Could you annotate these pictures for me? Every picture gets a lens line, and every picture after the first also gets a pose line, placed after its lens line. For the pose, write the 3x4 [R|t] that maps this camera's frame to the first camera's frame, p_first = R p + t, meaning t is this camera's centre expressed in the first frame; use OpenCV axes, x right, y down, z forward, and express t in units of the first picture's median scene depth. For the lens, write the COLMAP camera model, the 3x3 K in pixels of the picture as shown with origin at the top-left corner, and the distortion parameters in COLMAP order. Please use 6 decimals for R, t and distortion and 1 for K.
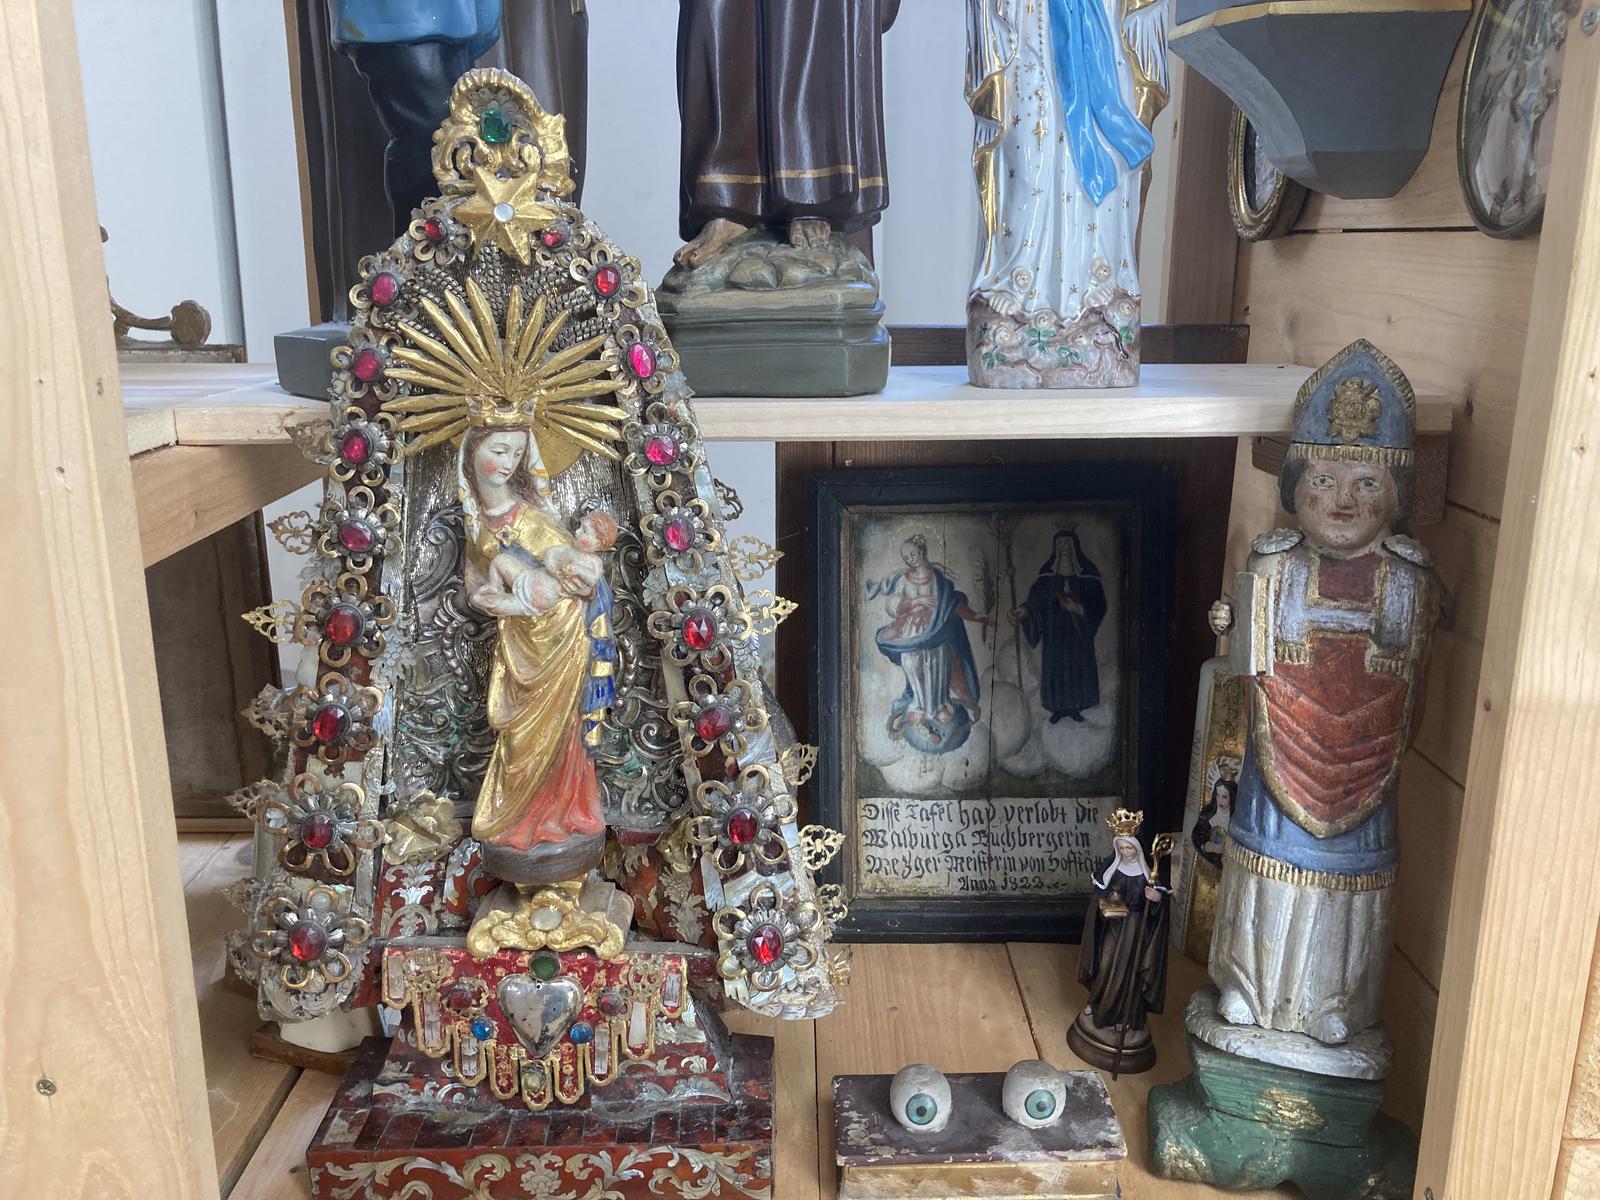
lens RADIAL K [[1354.5, 0, 803.0], [0, 1354.5, 597.5], [0, 0, 1]] dist [0.032862, -0.024848]
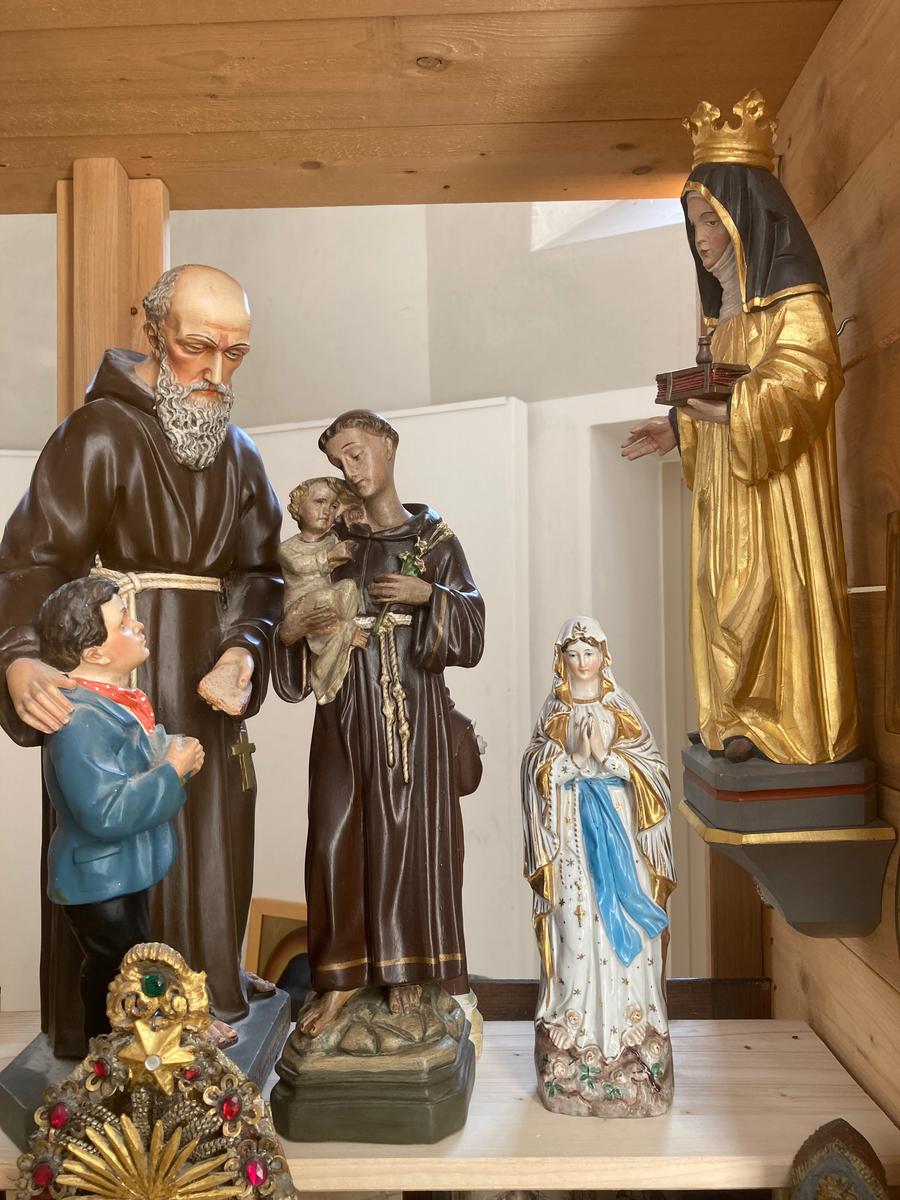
lens RADIAL K [[1015.9, 0, 447.4], [0, 1015.9, 600.2], [0, 0, 1]] dist [0.032862, -0.024848]
pose [[0.998795, -0.017405, -0.045883, 0.099519], [0.005198, 0.967255, -0.253755, -0.398495], [0.048798, 0.253211, 0.966180, -0.041800]]
